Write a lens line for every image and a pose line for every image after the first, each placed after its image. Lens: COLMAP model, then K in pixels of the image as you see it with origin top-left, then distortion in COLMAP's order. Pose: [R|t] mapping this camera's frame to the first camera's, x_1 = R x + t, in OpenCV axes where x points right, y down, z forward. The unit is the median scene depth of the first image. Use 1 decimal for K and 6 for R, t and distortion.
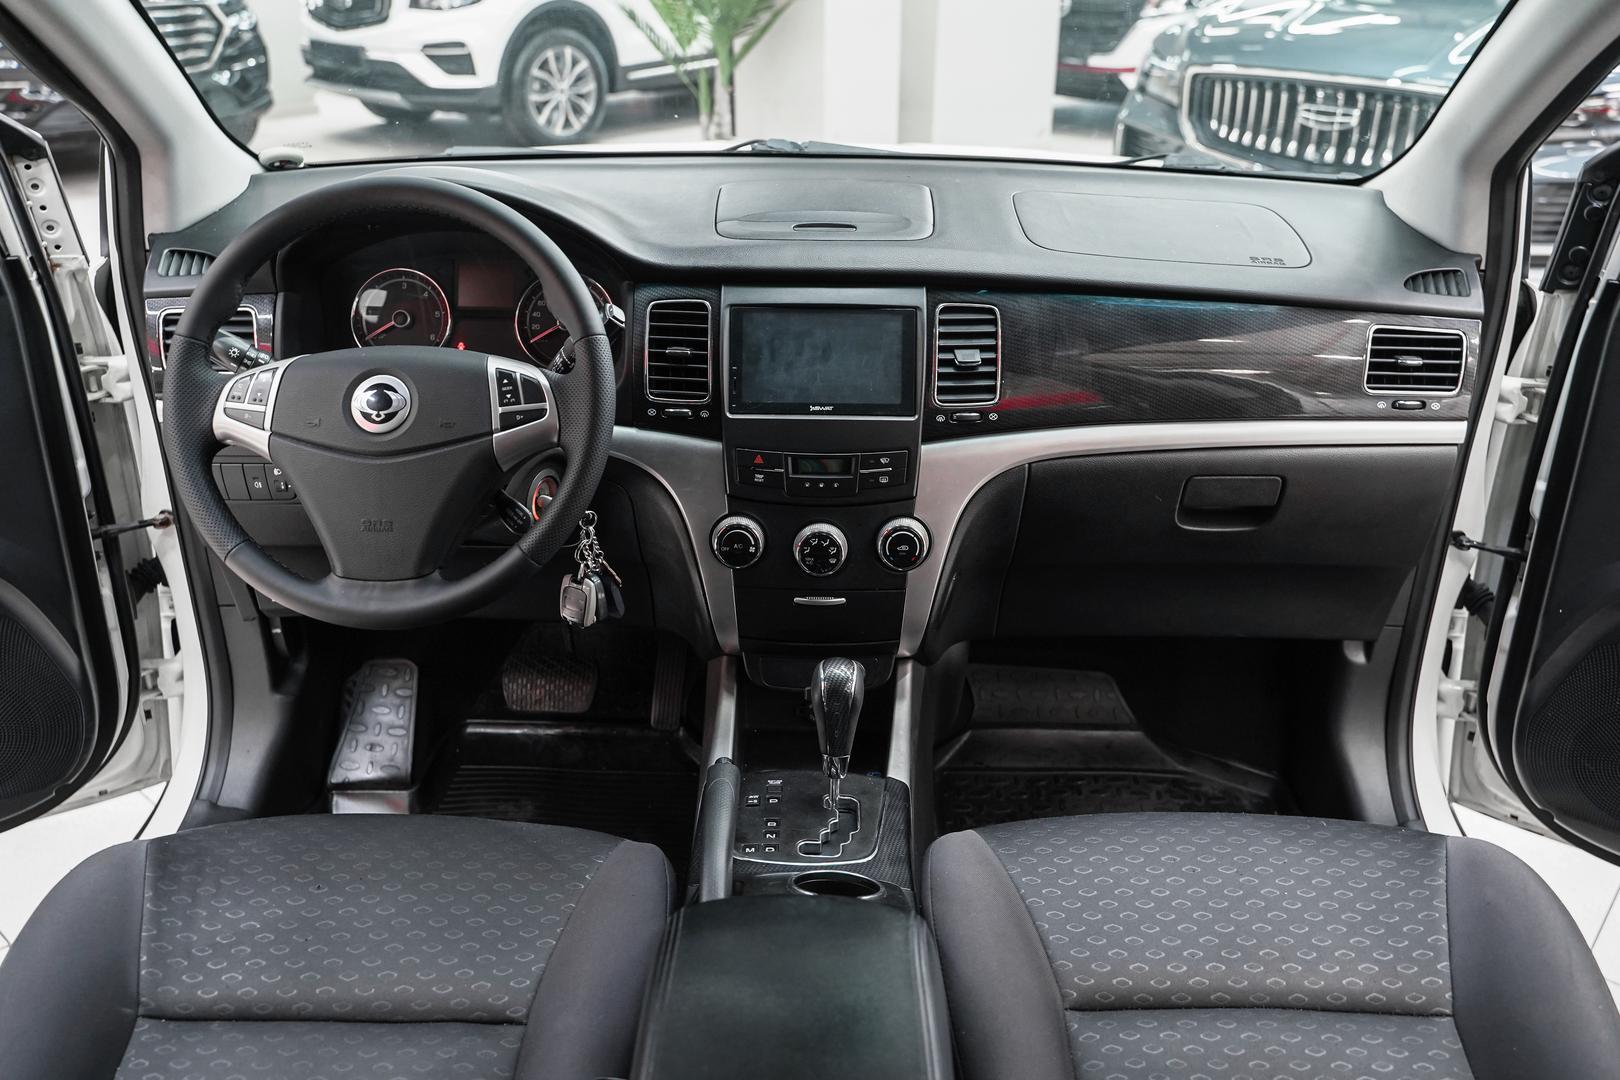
lens RADIAL K [[1323.0, 0, 810.0], [0, 1323.0, 540.0], [0, 0, 1]] dist [-0.011550, 0.003431]
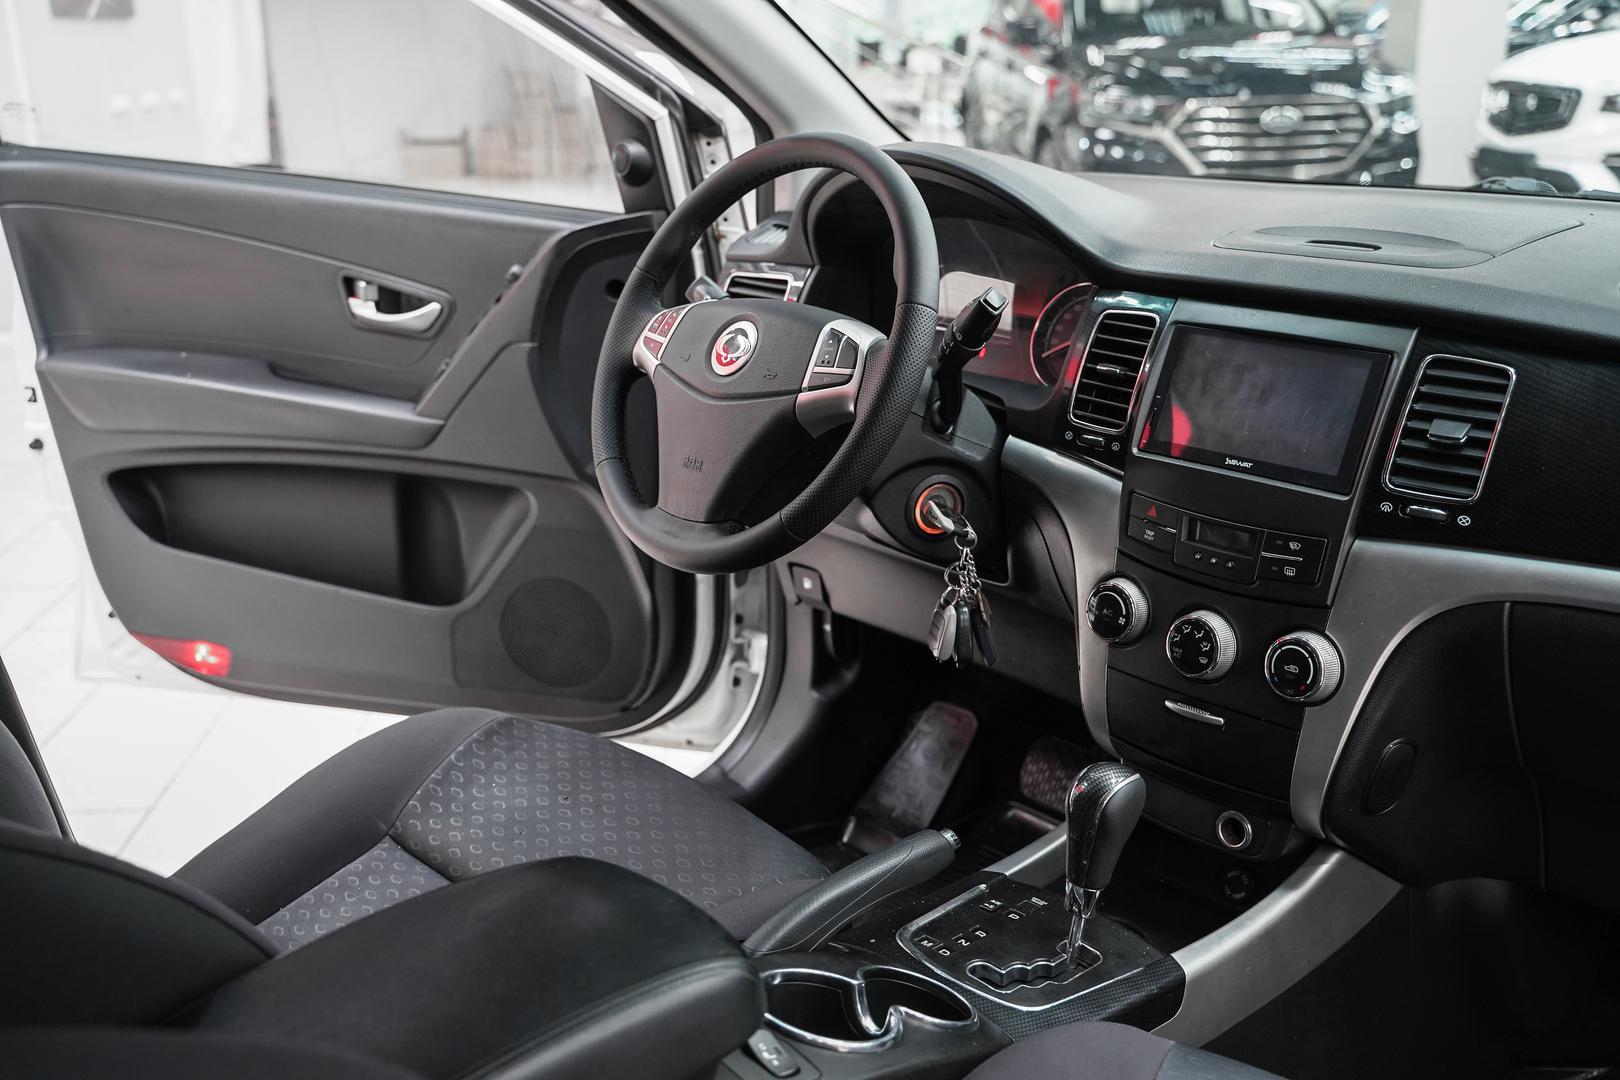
lens RADIAL K [[1537.9, 0, 810.0], [0, 1537.9, 540.0], [0, 0, 1]] dist [-0.007135, -0.009188]
pose [[0.688315, 0.206914, -0.695276, 0.460702], [-0.292273, 0.956323, -0.004745, 0.019938], [0.663926, 0.206476, 0.718728, 0.198153]]
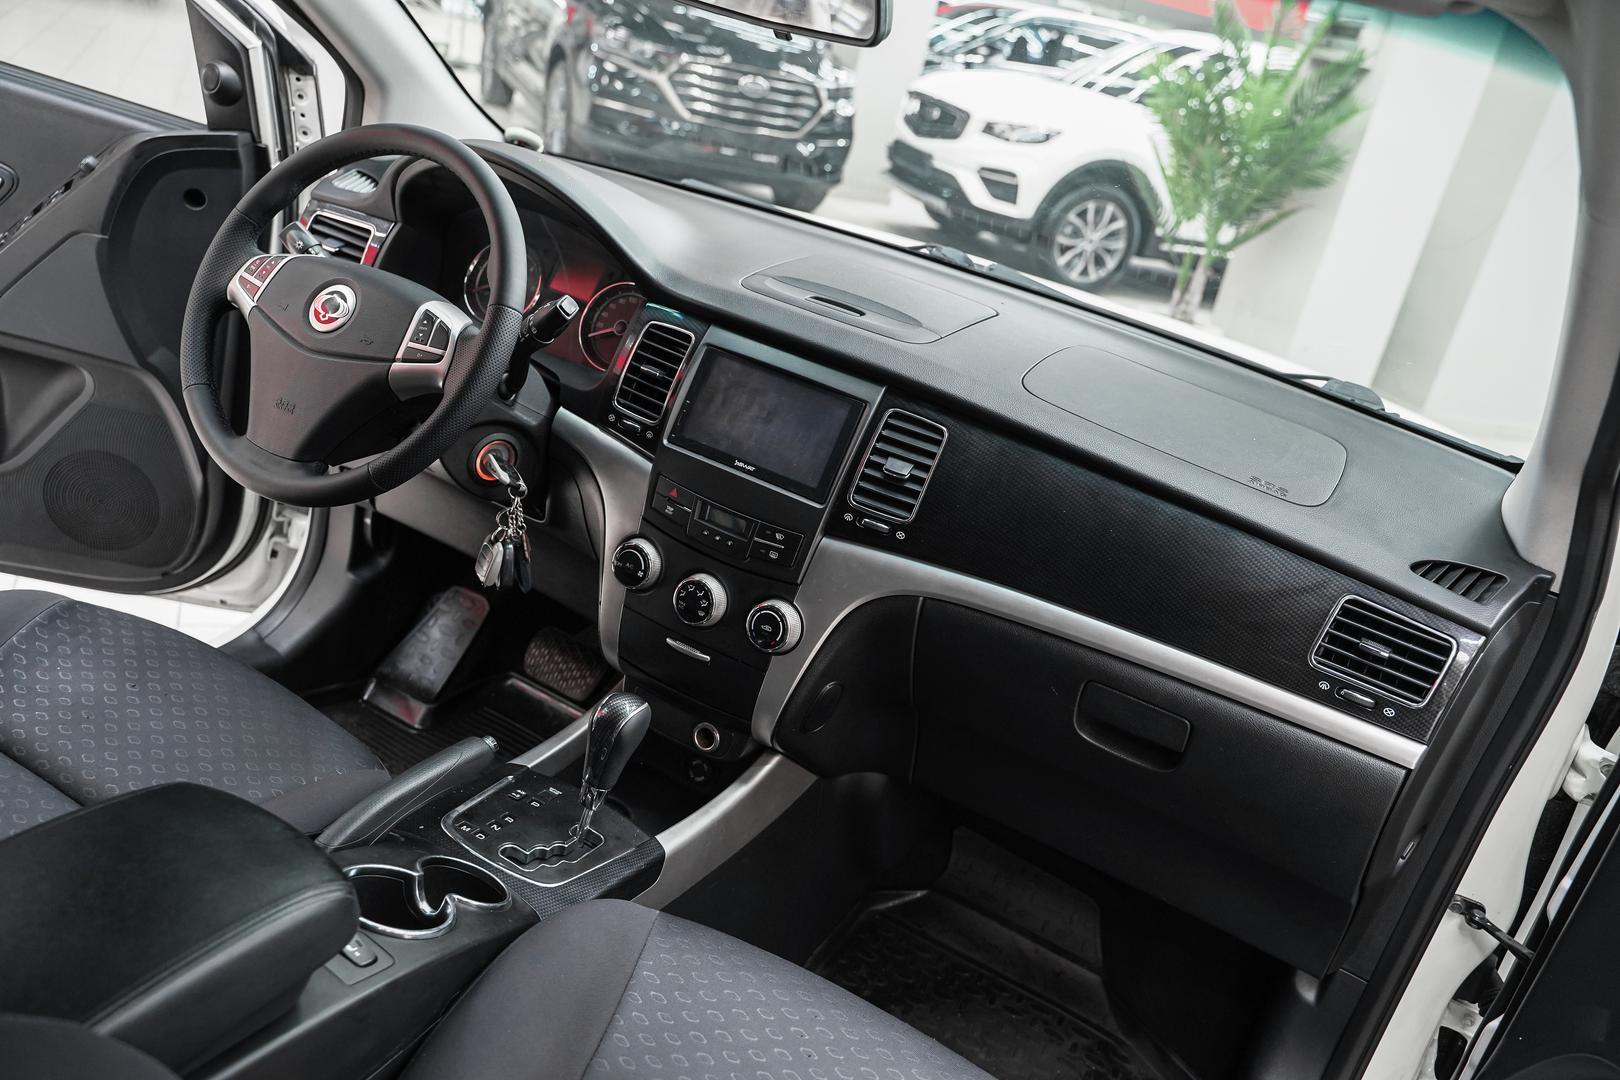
lens RADIAL K [[1282.7, 0, 810.0], [0, 1282.7, 540.0], [0, 0, 1]] dist [-0.019397, 0.012499]
pose [[0.865333, 0.349393, -0.359337, 0.412295], [-0.384529, 0.922661, -0.028871, -0.038350], [0.321459, 0.163159, 0.932761, 0.120362]]
